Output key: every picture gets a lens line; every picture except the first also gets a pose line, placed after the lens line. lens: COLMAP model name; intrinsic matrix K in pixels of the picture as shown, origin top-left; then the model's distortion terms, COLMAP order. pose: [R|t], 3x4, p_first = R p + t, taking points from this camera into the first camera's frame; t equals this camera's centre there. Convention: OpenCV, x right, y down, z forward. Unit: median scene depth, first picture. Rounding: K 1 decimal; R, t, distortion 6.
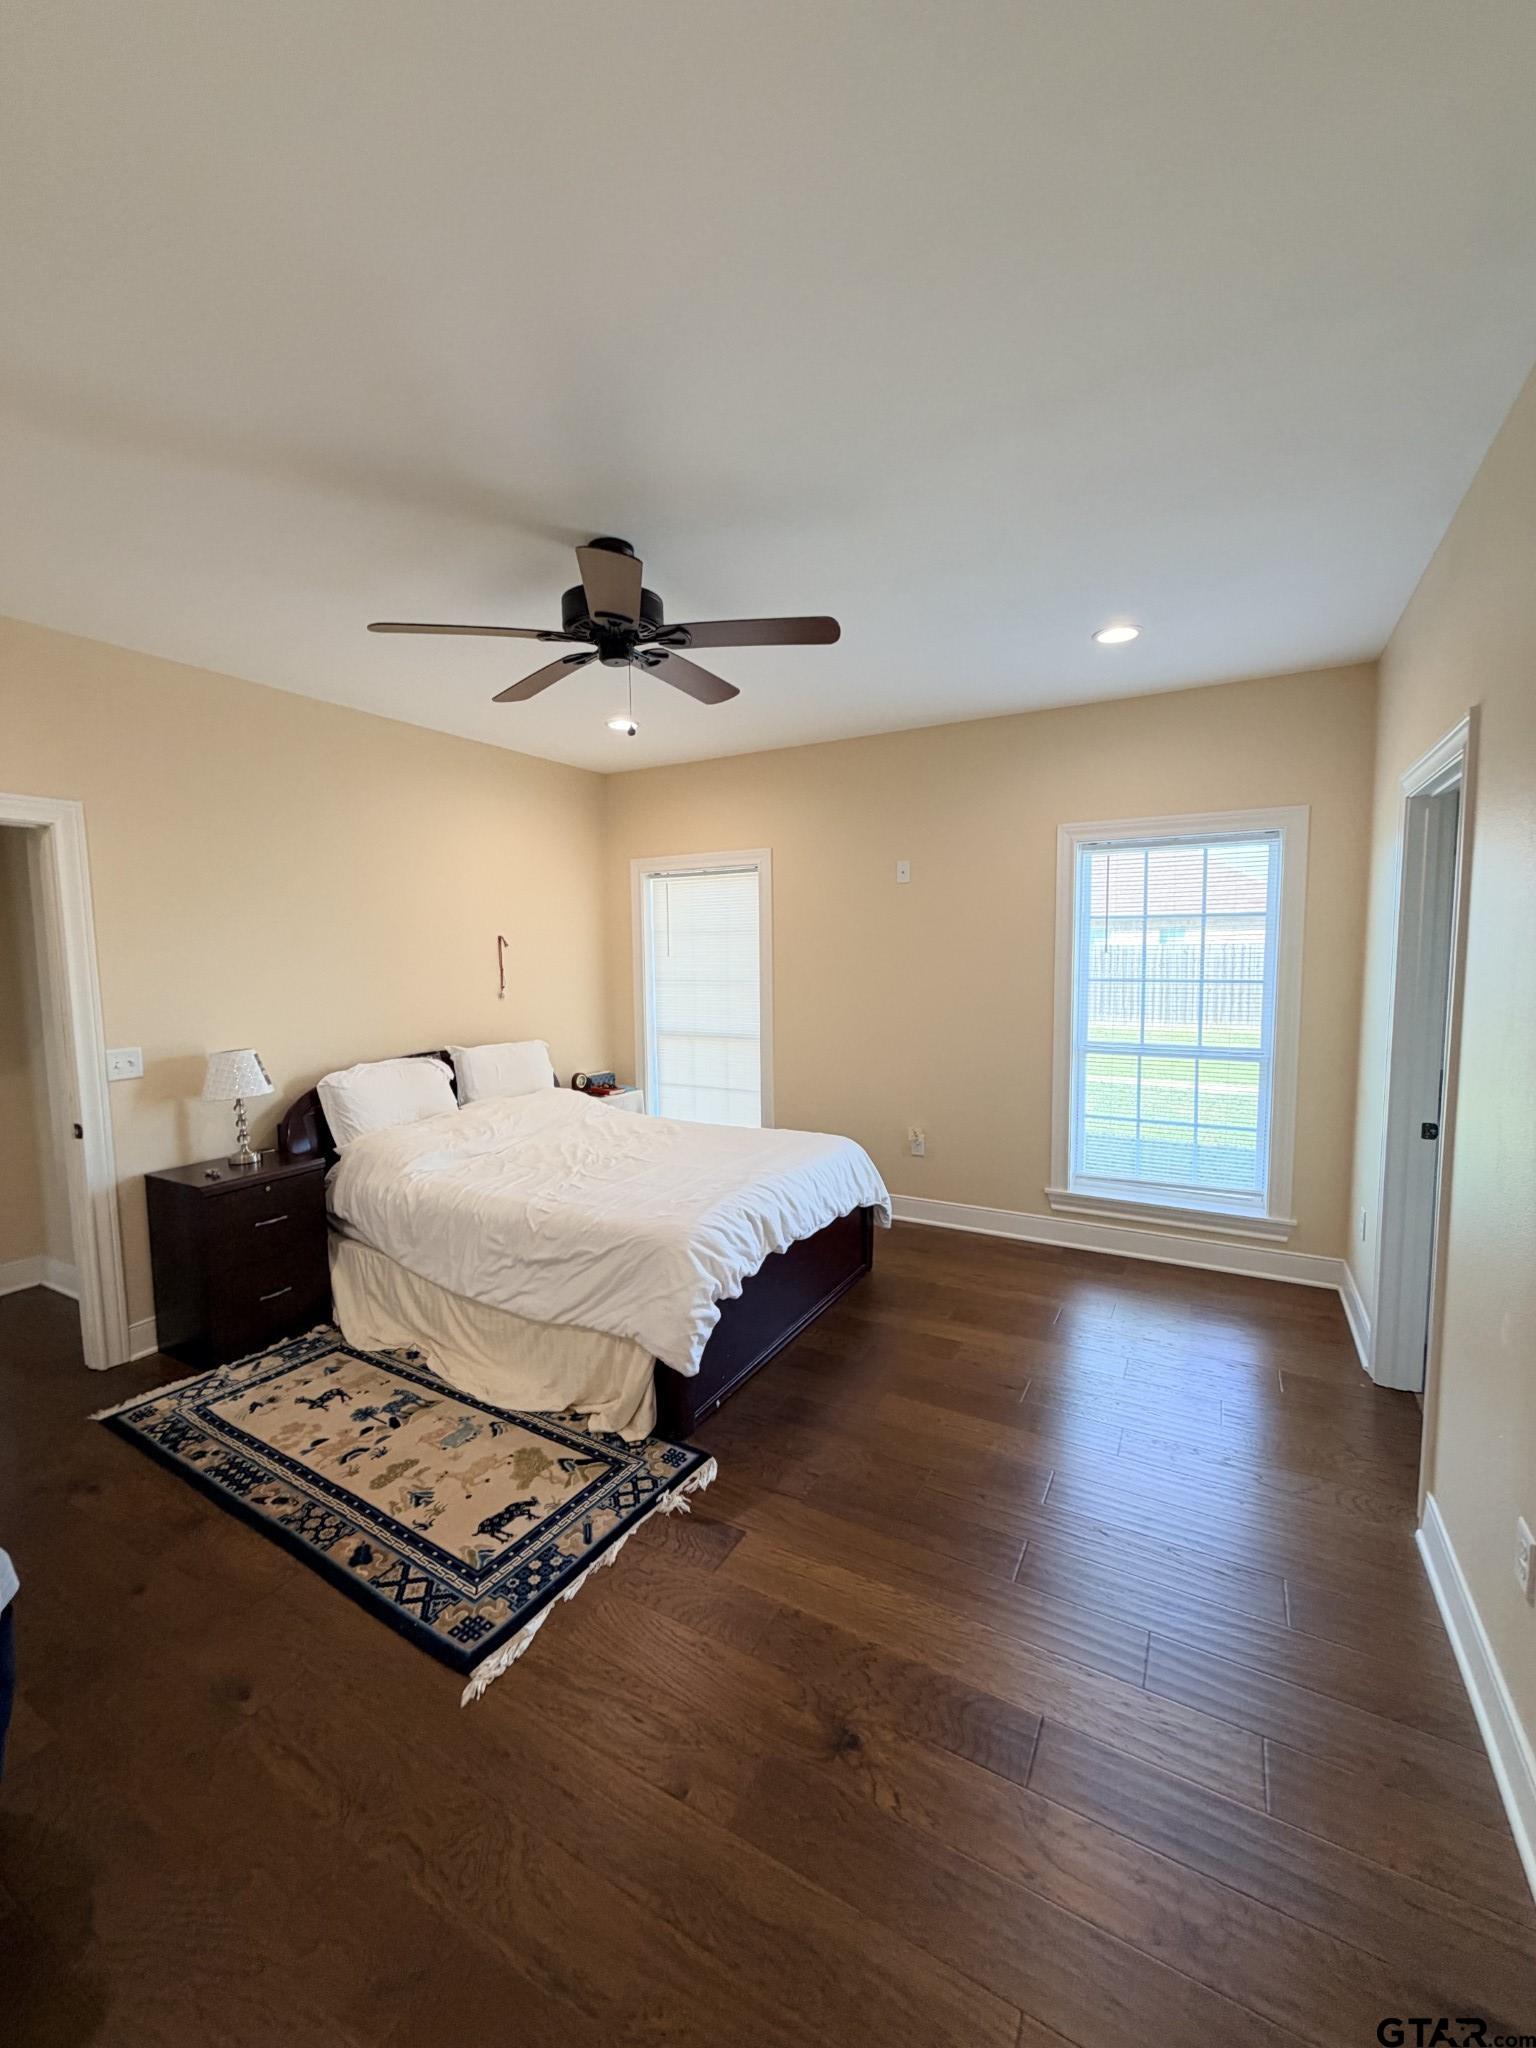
lens RADIAL K [[816.9, 0, 771.8], [0, 816.9, 1022.5], [0, 0, 1]] dist [0.001224, 0.000603]
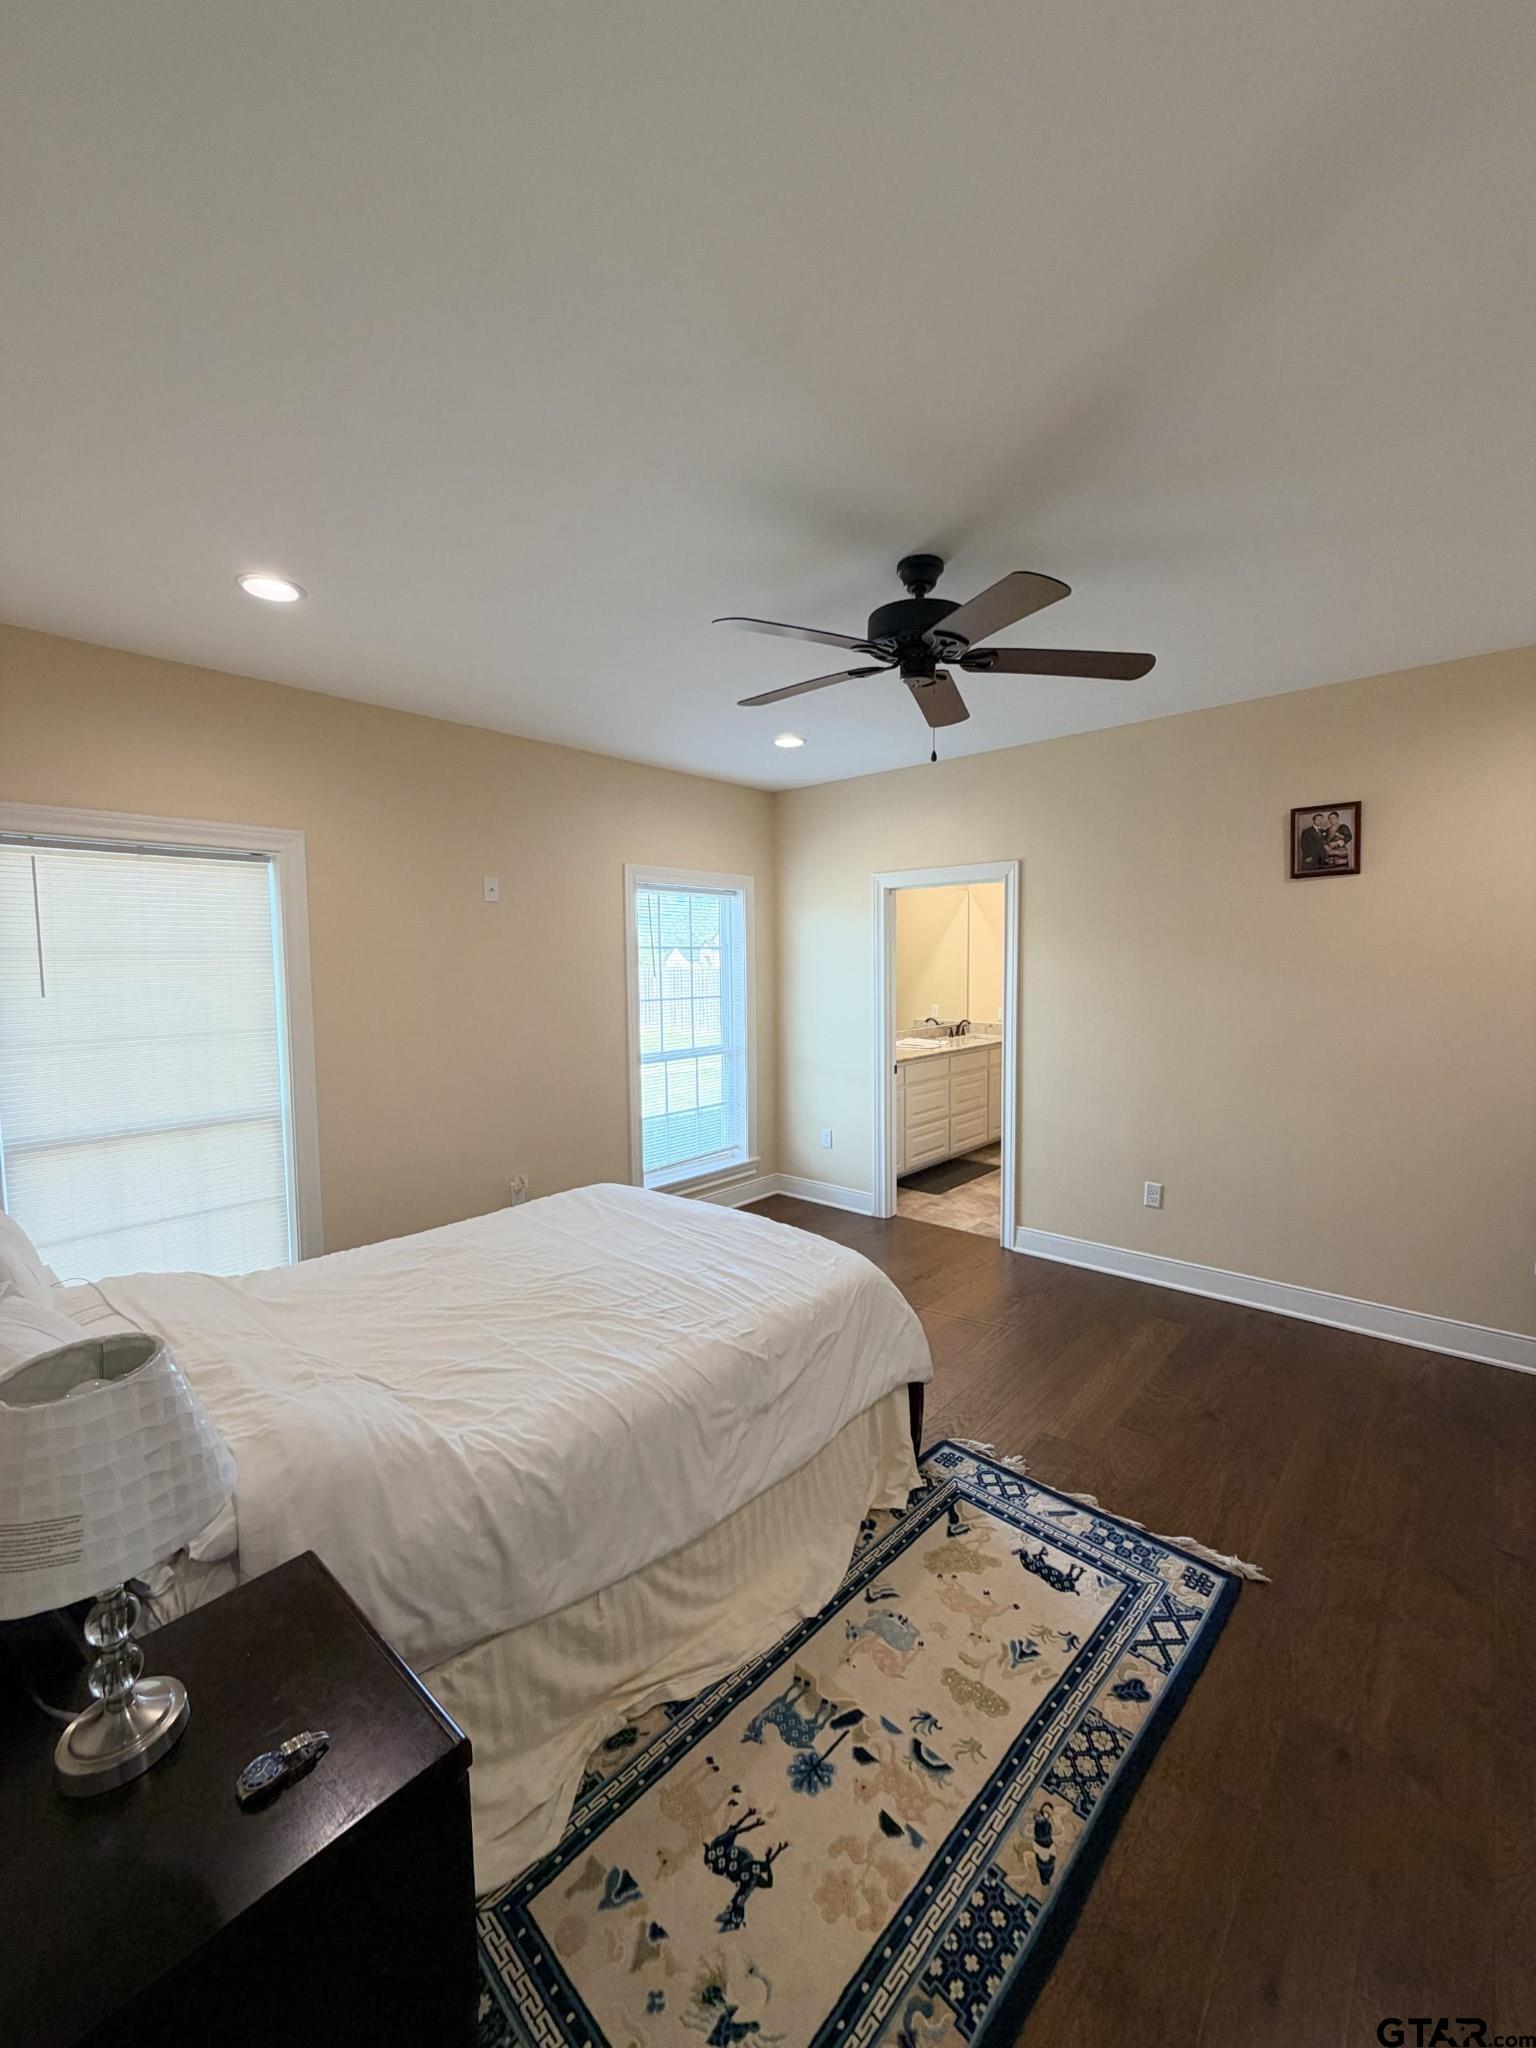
lens RADIAL K [[816.9, 0, 774.4], [0, 816.9, 1022.7], [0, 0, 1]] dist [0.001224, 0.000603]
pose [[0.211936, -0.063658, 0.975208, -1.143594], [0.100376, 0.994017, 0.043072, -0.086990], [-0.972115, 0.088759, 0.217057, 0.939651]]
